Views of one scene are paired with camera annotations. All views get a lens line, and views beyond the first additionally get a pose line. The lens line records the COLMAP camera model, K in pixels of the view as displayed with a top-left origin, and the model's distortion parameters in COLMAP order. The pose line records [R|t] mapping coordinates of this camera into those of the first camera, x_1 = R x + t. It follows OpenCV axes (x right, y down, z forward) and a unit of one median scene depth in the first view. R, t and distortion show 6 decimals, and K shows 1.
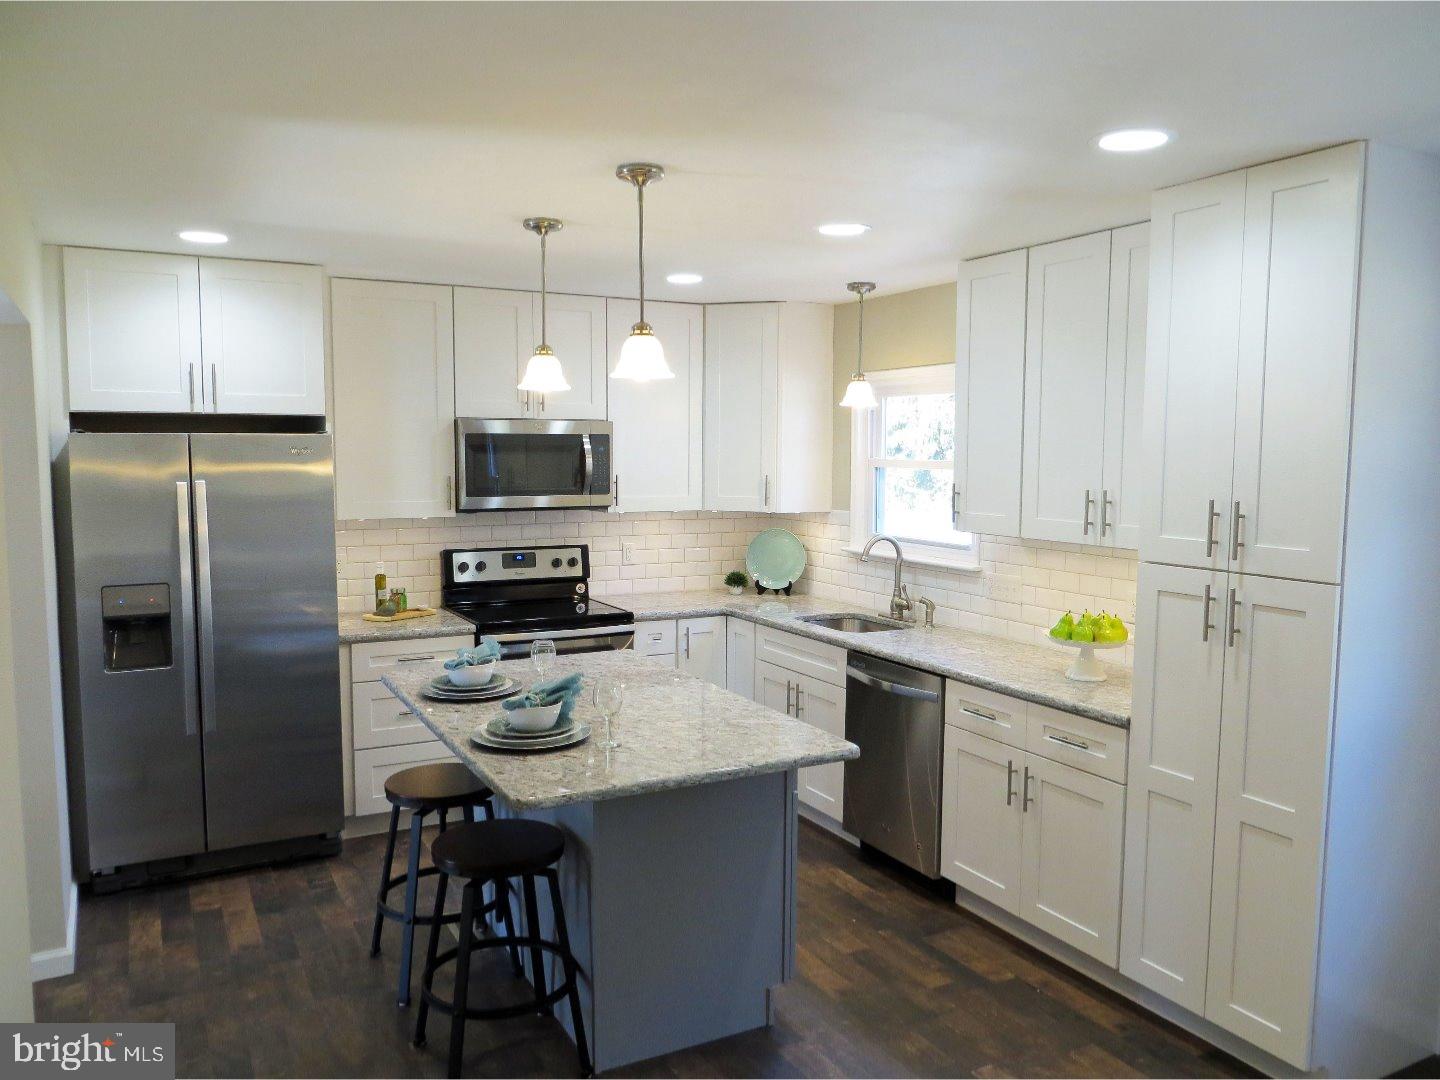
lens RADIAL K [[1085.3, 0, 716.4], [0, 1085.3, 535.8], [0, 0, 1]] dist [-0.007458, -0.001357]
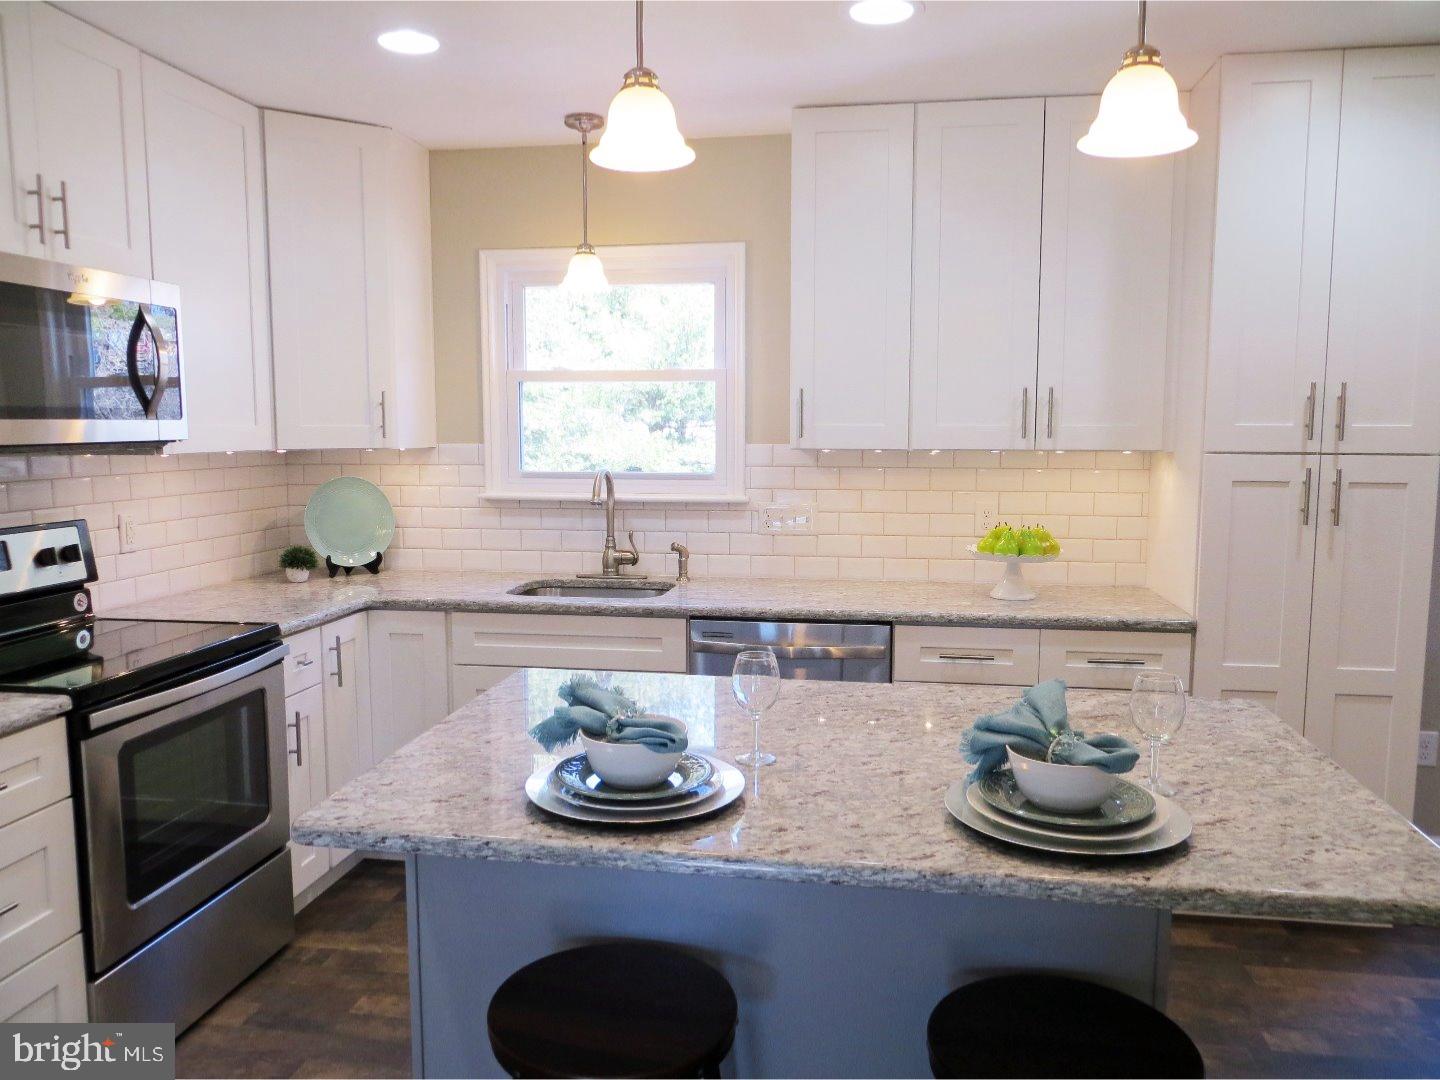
lens RADIAL K [[1085.3, 0, 724.4], [0, 1085.3, 544.5], [0, 0, 1]] dist [-0.007458, -0.001357]
pose [[0.606431, -0.095155, 0.789422, -0.384175], [0.067537, 0.995390, 0.068100, 0.006157], [-0.792263, 0.012017, 0.610062, 0.472389]]
